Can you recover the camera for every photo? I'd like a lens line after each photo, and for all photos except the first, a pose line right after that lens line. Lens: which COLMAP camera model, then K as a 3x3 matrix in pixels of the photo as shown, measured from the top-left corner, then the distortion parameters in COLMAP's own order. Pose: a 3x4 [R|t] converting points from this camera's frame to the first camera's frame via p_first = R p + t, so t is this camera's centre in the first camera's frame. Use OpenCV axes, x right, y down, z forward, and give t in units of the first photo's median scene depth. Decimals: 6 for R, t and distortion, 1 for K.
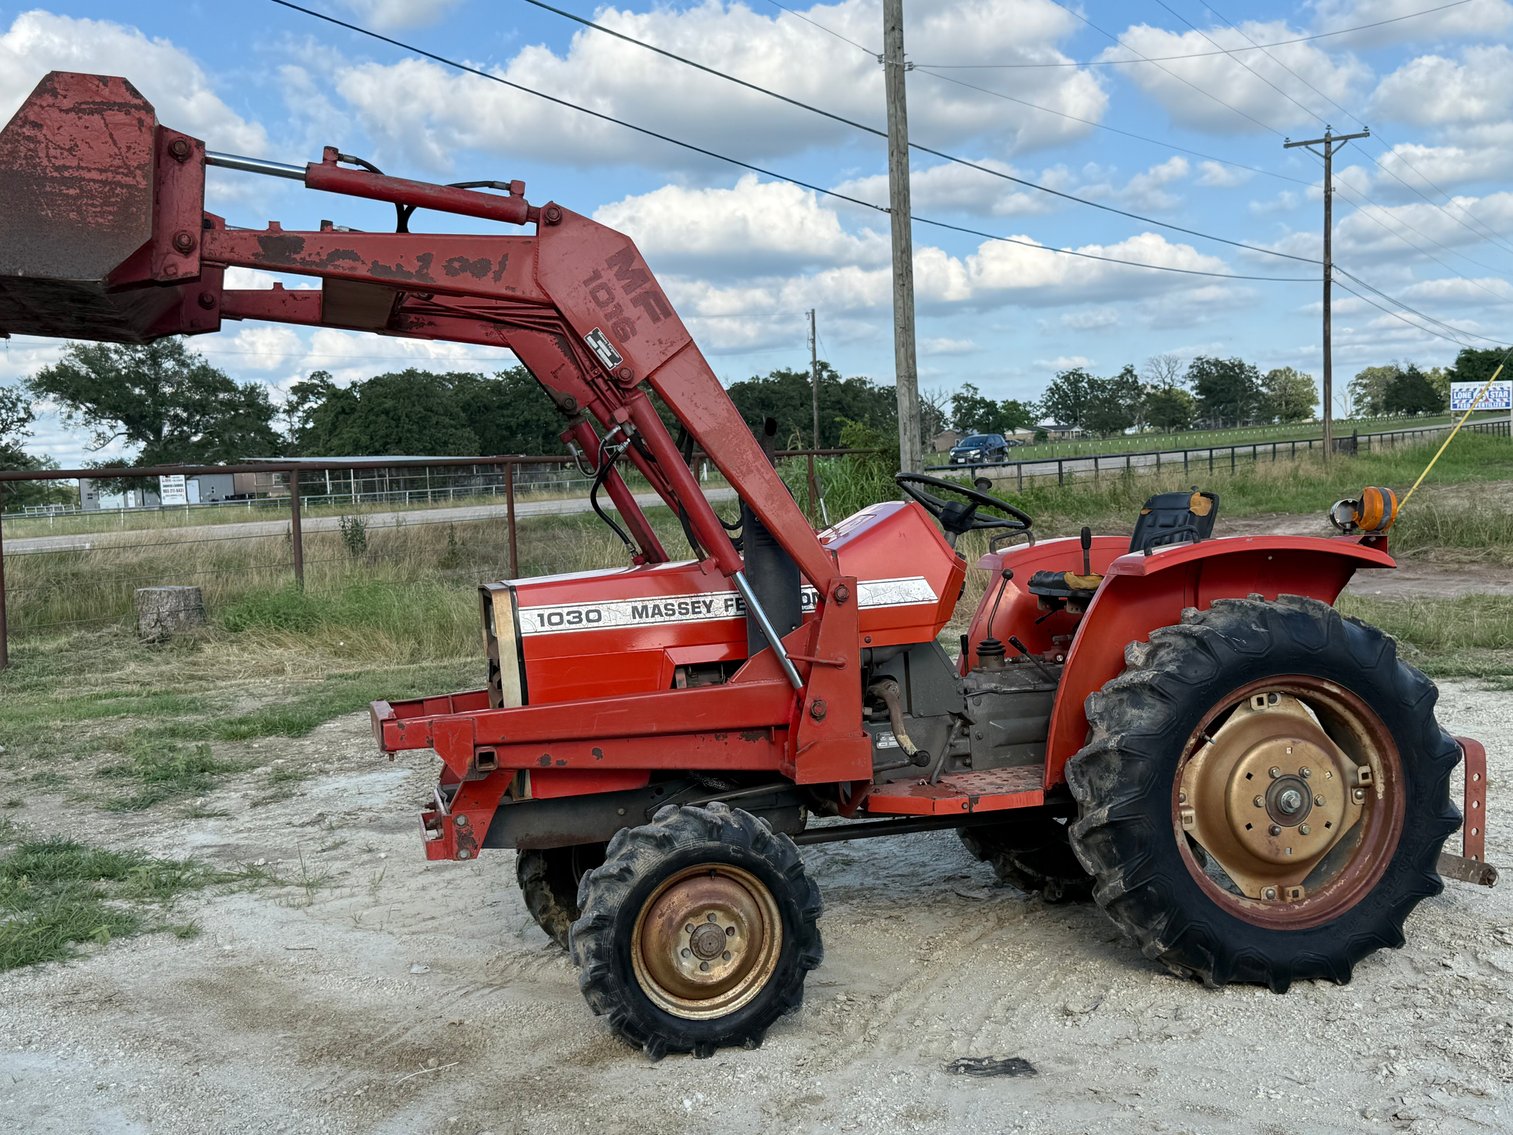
lens RADIAL K [[1693.9, 0, 755.8], [0, 1693.9, 565.5], [0, 0, 1]] dist [0.145017, -0.254464]
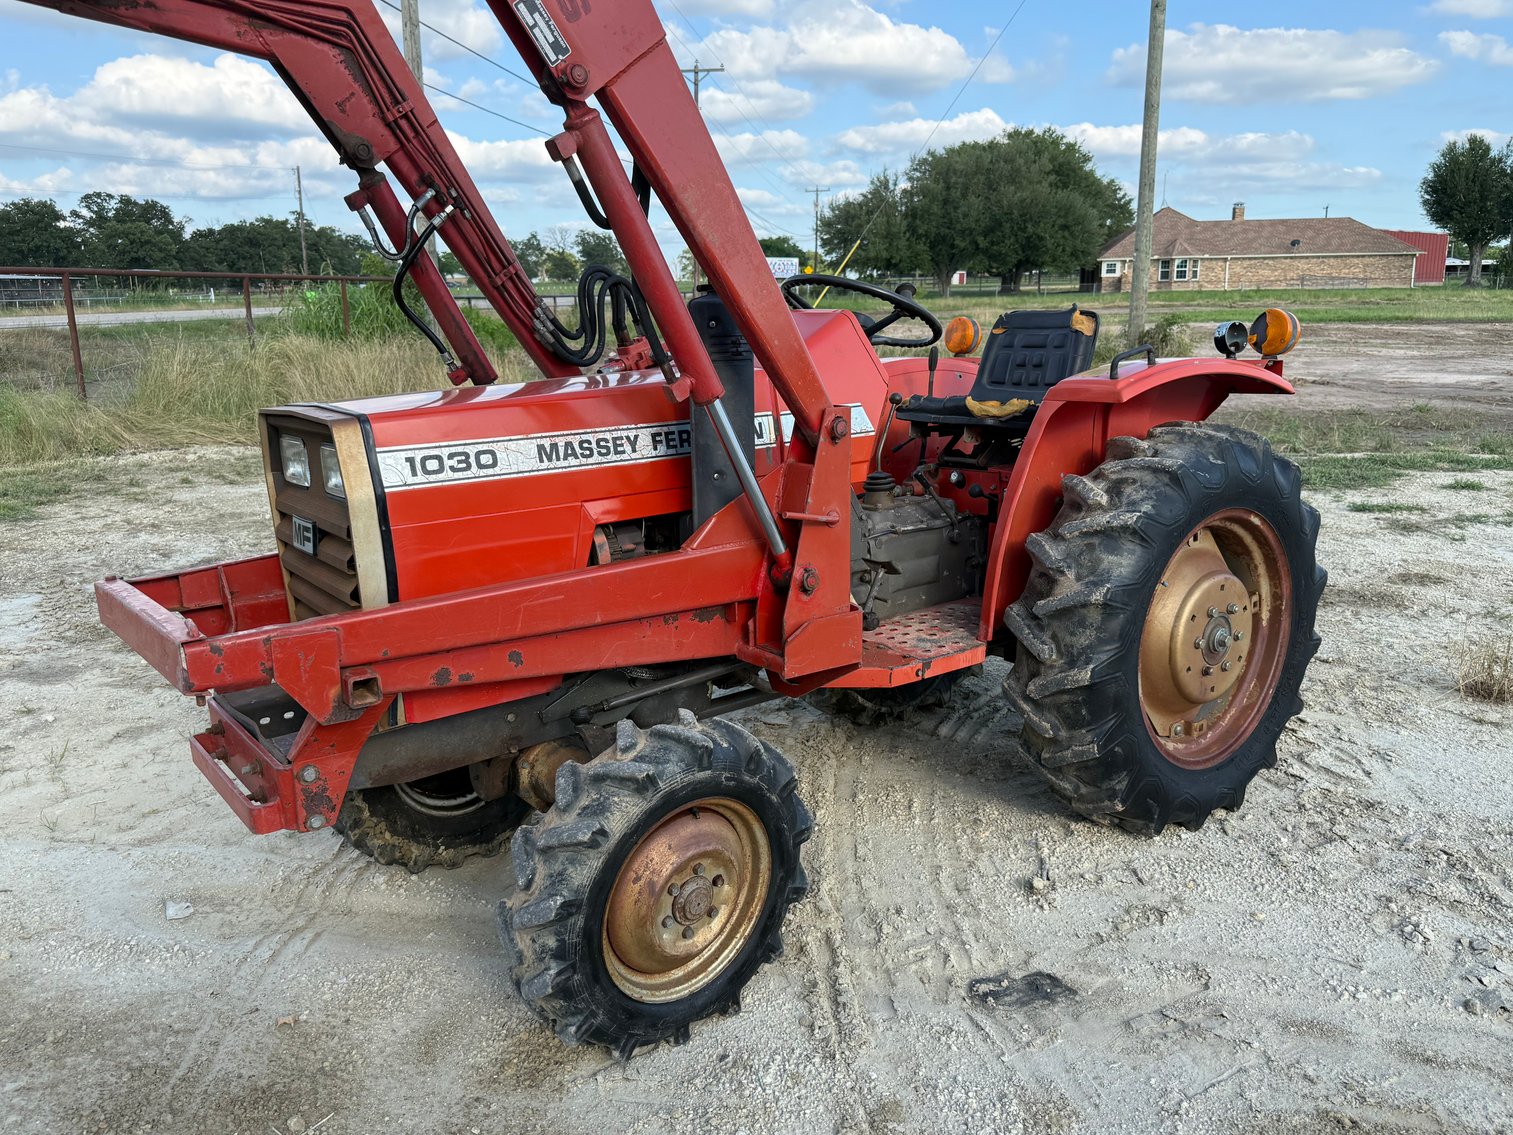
lens RADIAL K [[1155.3, 0, 758.6], [0, 1155.3, 570.6], [0, 0, 1]] dist [0.099548, -0.168310]
pose [[0.917122, -0.052957, 0.395074, -0.180948], [-0.012720, 0.986742, 0.161795, -0.003509], [-0.398404, -0.153411, 0.904289, 0.513182]]
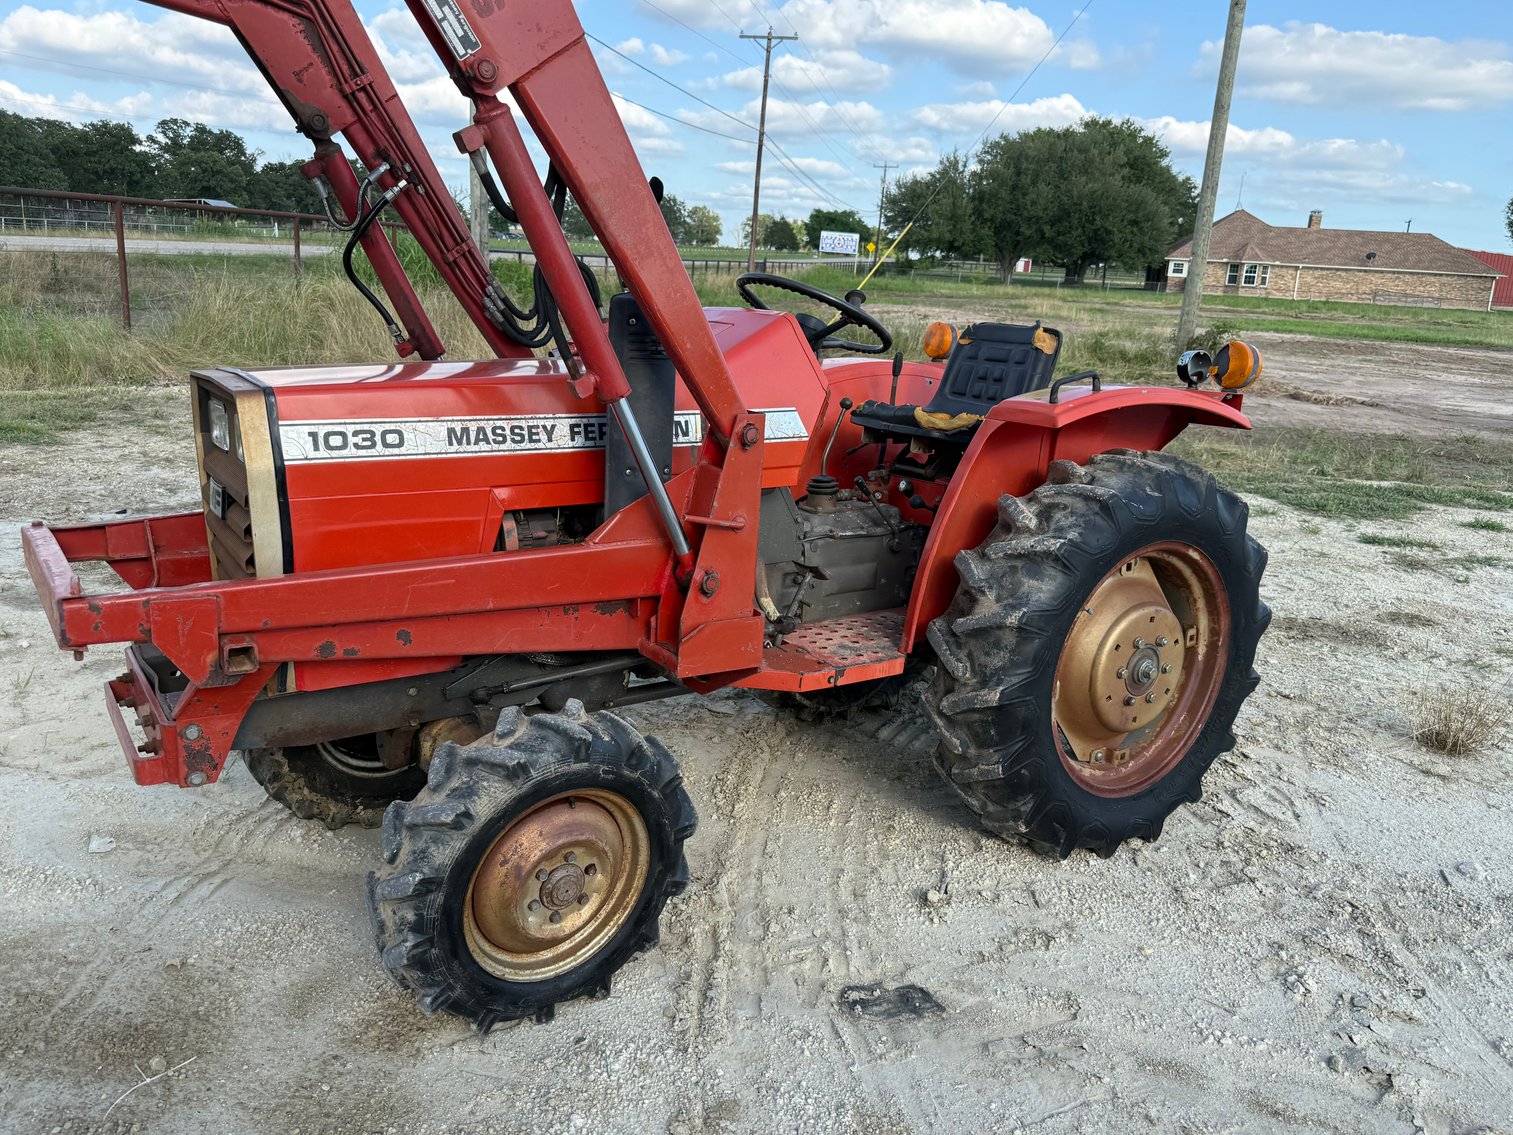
lens RADIAL K [[1153.1, 0, 750.9], [0, 1153.1, 578.4], [0, 0, 1]] dist [0.102636, -0.171043]
pose [[0.933544, 0.012760, 0.358236, -0.127395], [-0.087543, 0.977222, 0.193323, -0.019654], [-0.347610, -0.211837, 0.913396, 0.489614]]
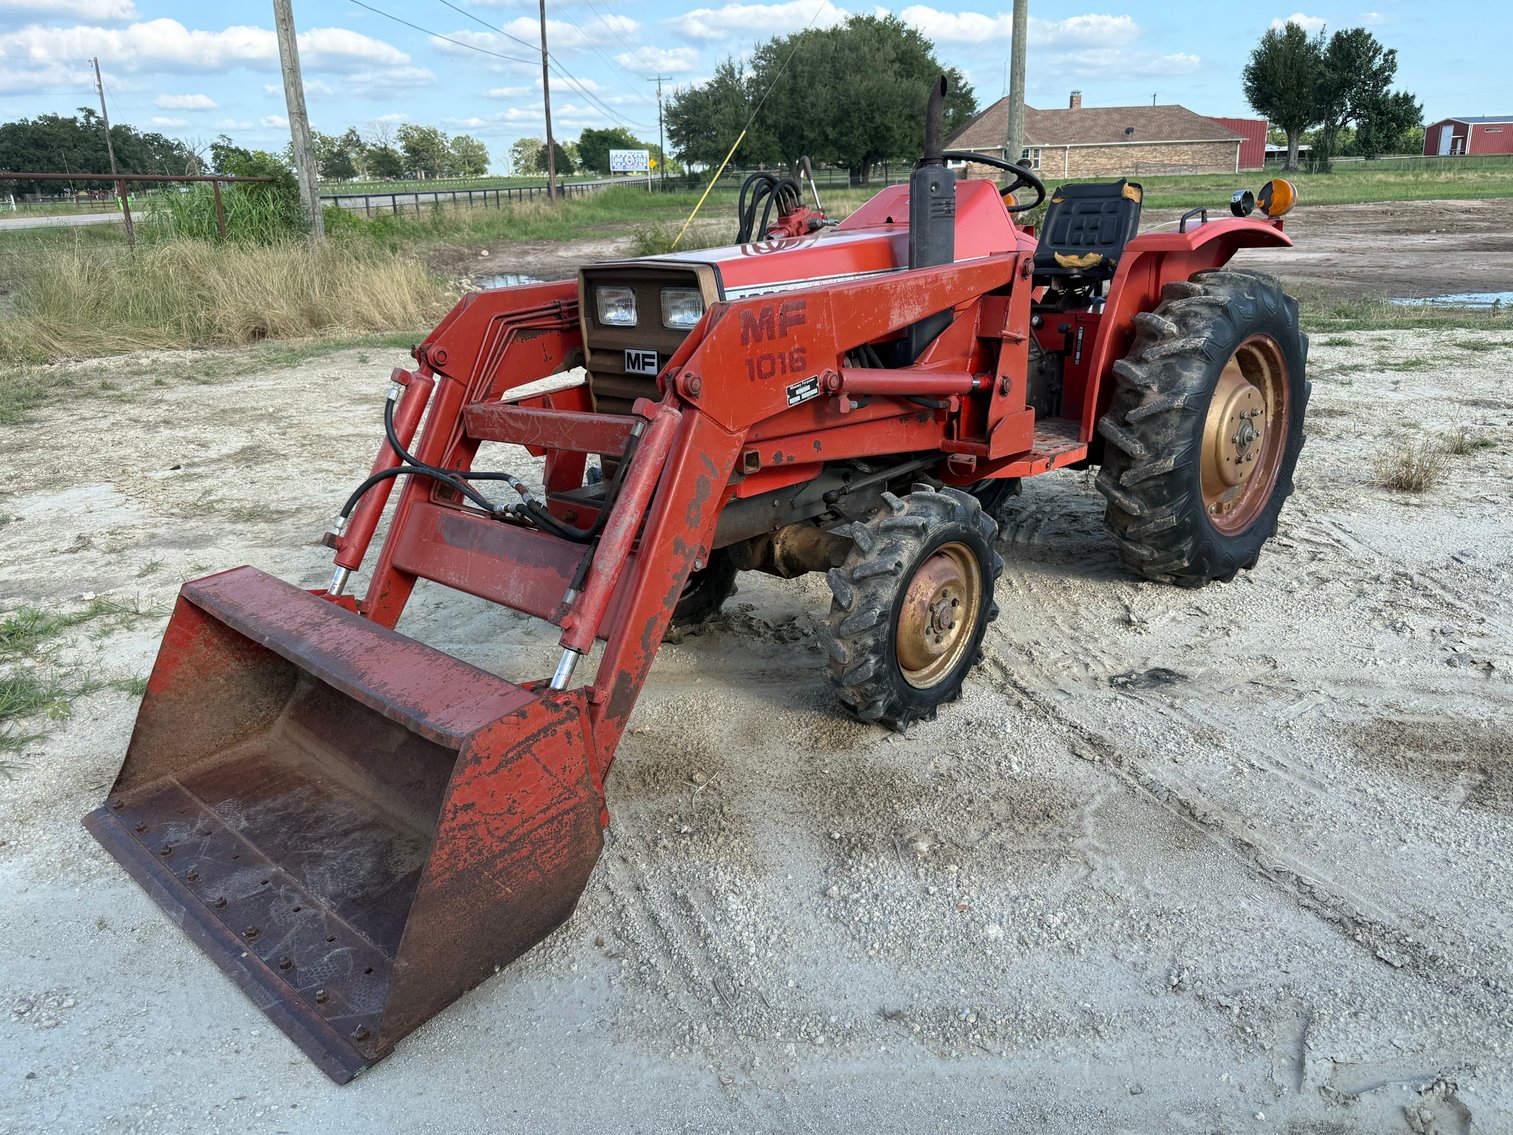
lens RADIAL K [[1171.5, 0, 760.5], [0, 1171.5, 568.7], [0, 0, 1]] dist [0.056974, -0.086576]
pose [[0.854933, -0.134918, 0.500885, -0.443250], [0.013637, 0.971097, 0.238296, 0.020227], [-0.518558, -0.196896, 0.832063, 0.438246]]
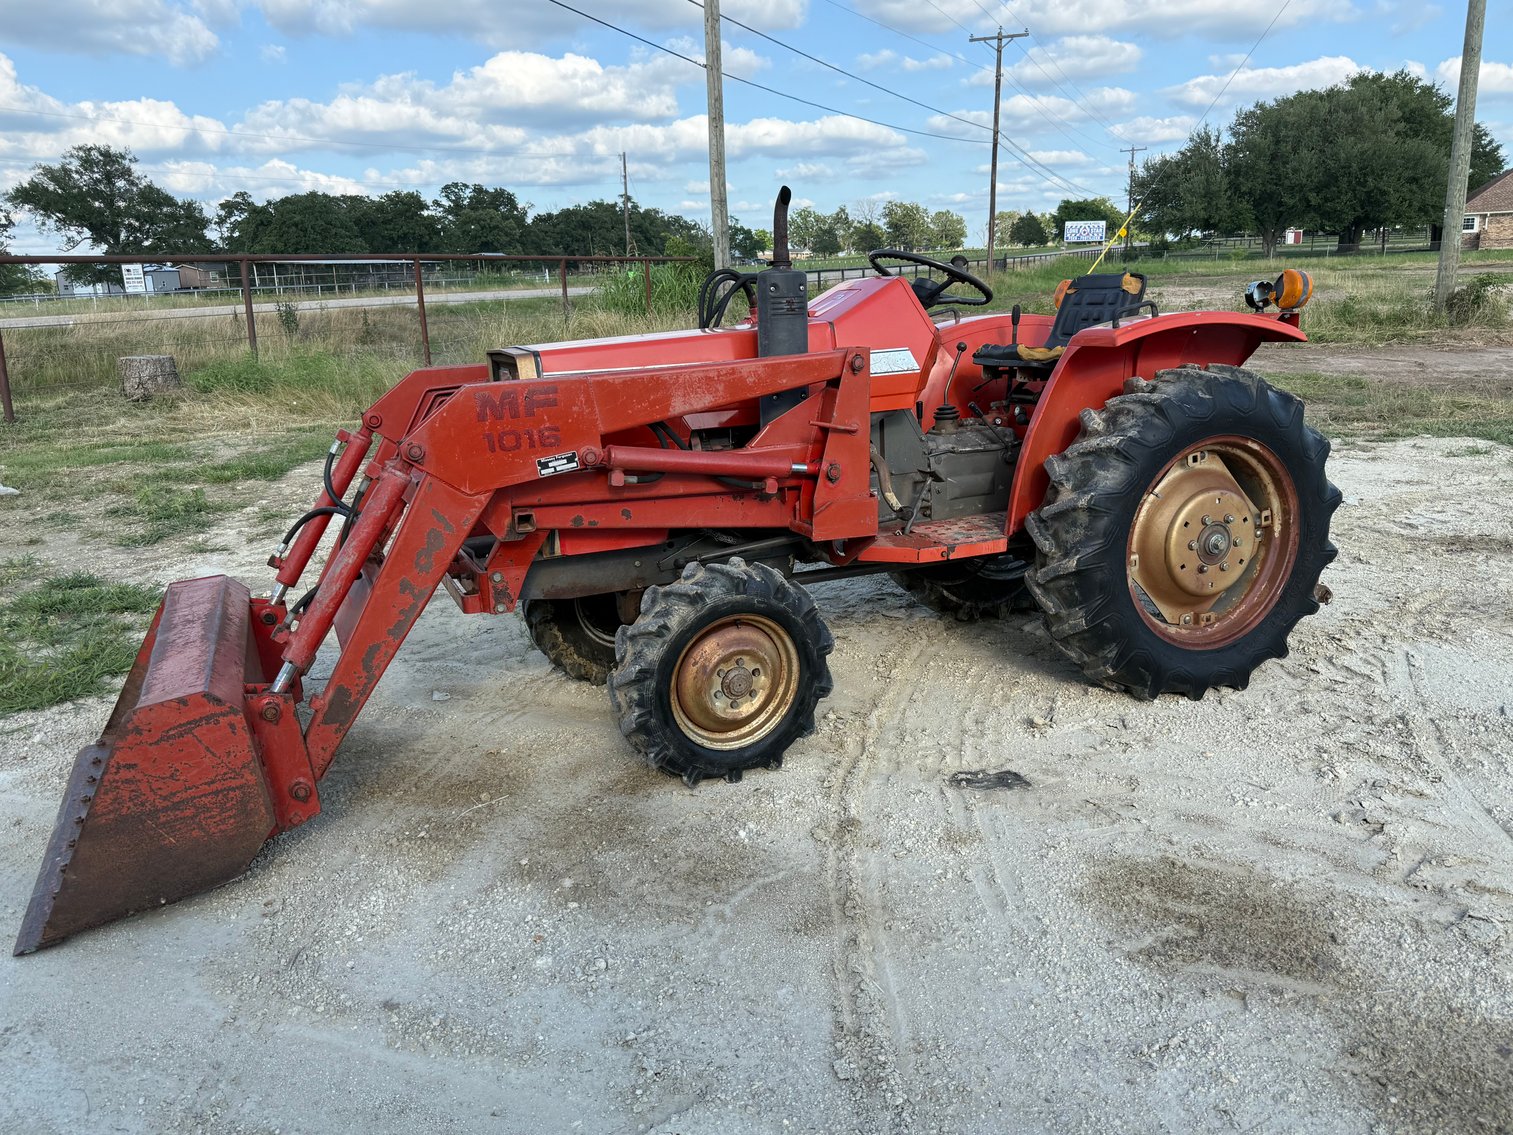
lens RADIAL K [[1164.1, 0, 768.0], [0, 1164.1, 569.5], [0, 0, 1]] dist [0.042586, -0.051292]
pose [[0.987115, -0.021421, 0.158571, -0.118412], [-0.008592, 0.982472, 0.186210, 0.008619], [-0.159780, -0.185174, 0.969629, 0.266264]]
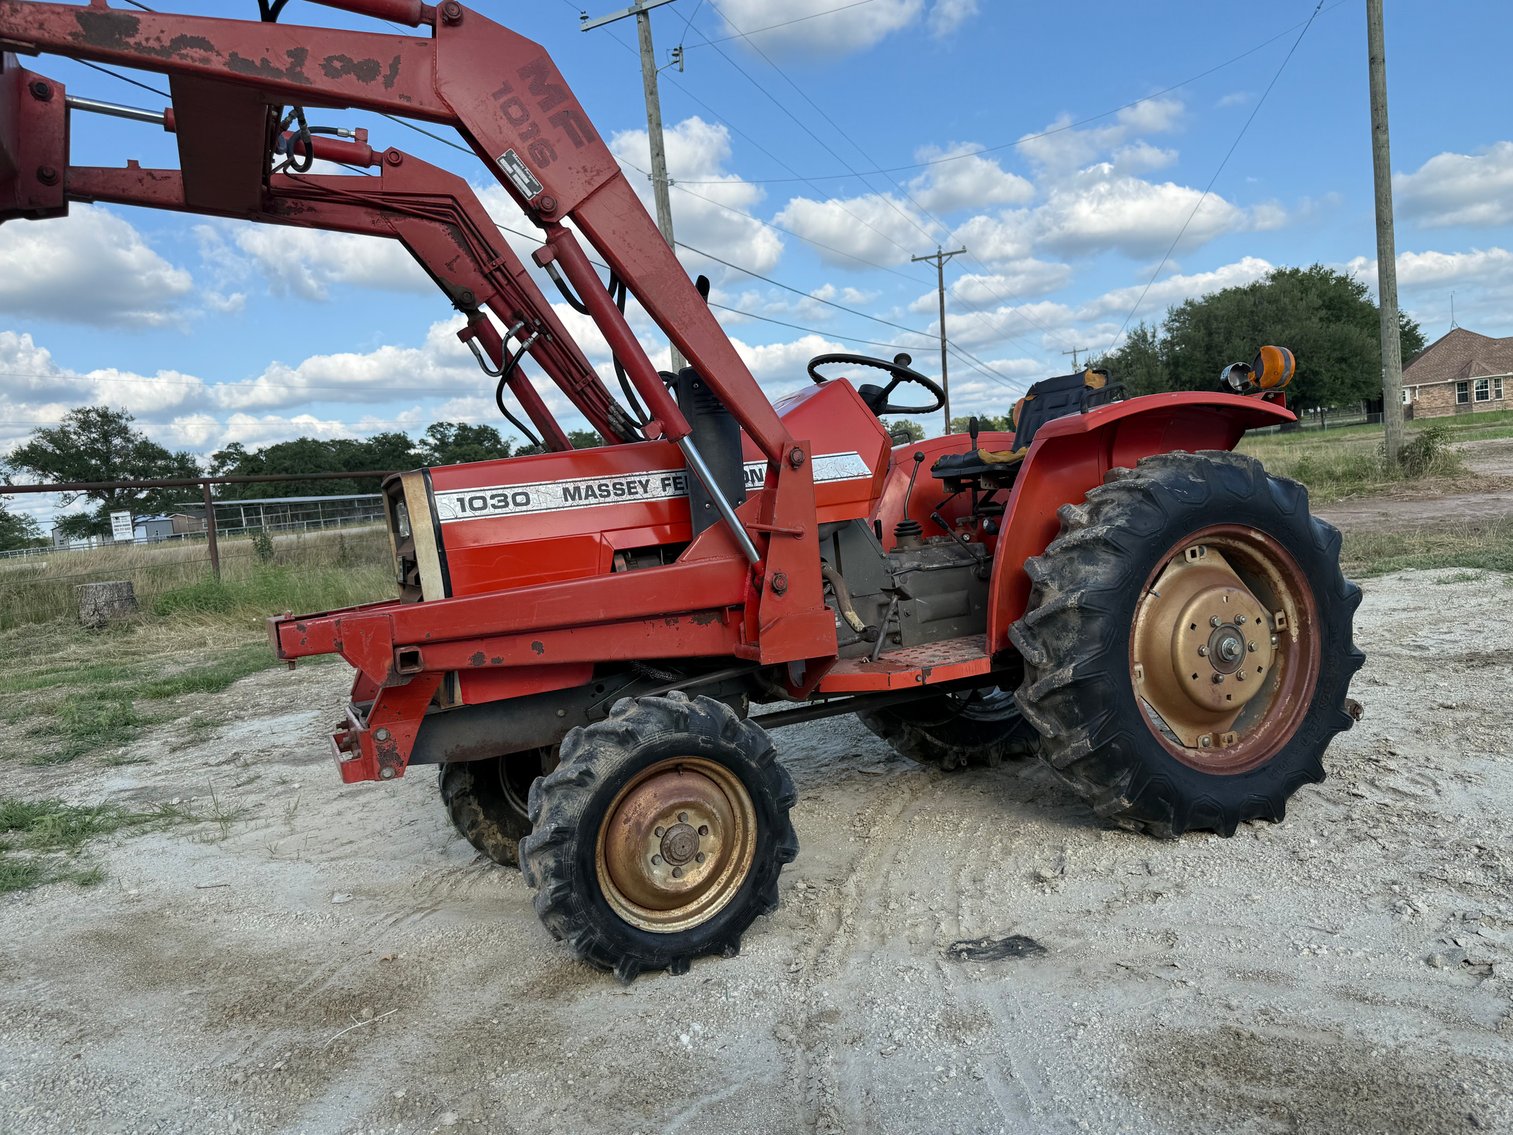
lens RADIAL K [[1137.1, 0, 760.6], [0, 1137.1, 572.5], [0, 0, 1]] dist [0.096450, -0.158207]
pose [[0.983621, -0.057531, 0.170821, -0.075067], [0.056179, 0.998339, 0.012744, 0.067458], [-0.171271, -0.002938, 0.985220, 0.373089]]
